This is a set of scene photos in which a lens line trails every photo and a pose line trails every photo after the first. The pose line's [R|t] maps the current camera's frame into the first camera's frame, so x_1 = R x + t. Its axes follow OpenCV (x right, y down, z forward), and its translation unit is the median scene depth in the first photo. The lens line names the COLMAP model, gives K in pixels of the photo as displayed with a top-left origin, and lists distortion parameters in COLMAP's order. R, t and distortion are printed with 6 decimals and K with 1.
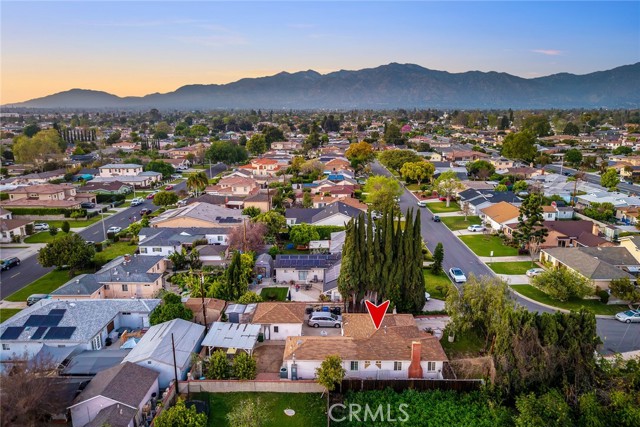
lens RADIAL K [[433.3, 0, 319.3], [0, 433.3, 185.7], [0, 0, 1]] dist [0.031472, -0.000005]
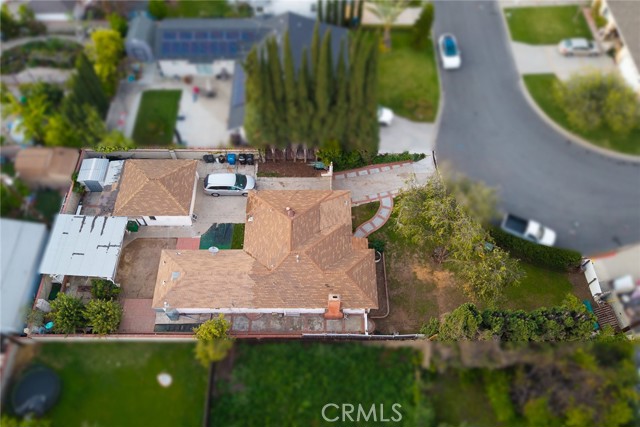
lens RADIAL K [[486.1, 0, 320.0], [0, 486.1, 213.5], [0, 0, 1]] dist [0.006724, -0.004621]
pose [[0.999819, -0.014006, 0.012869, 0.146497], [-0.001135, 0.631455, 0.775412, -0.256034], [-0.018987, -0.775286, 0.631325, 0.468021]]
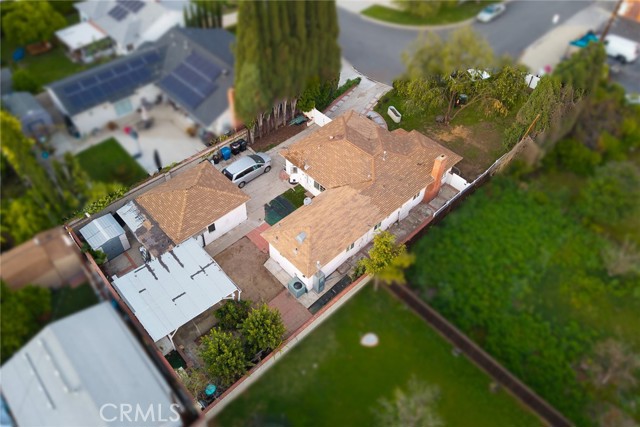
lens RADIAL K [[475.9, 0, 304.2], [0, 475.9, 180.6], [0, 0, 1]] dist [0.029617, -0.001083]
pose [[0.721149, -0.481339, 0.498254, -0.275584], [0.106369, 0.787612, 0.606920, -0.090669], [-0.684566, -0.384681, 0.619185, 0.496806]]
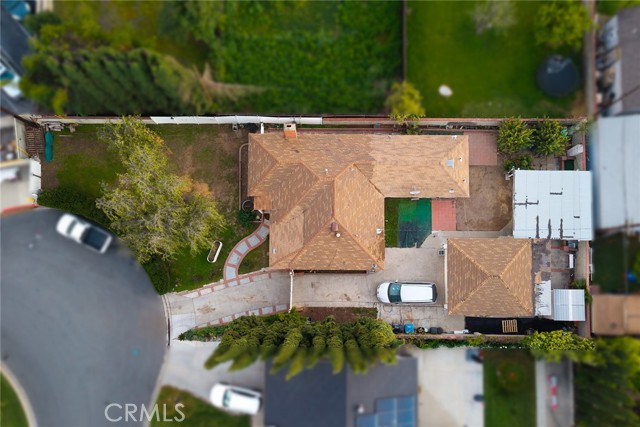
lens RADIAL K [[443.5, 0, 316.6], [0, 443.5, 246.4], [0, 0, 1]] dist [0.001563, 0.001997]
pose [[-0.999822, 0.008957, 0.016631, 0.128779], [0.015732, -0.092426, 0.995595, -0.295337], [0.010455, 0.995679, 0.092269, 0.865880]]
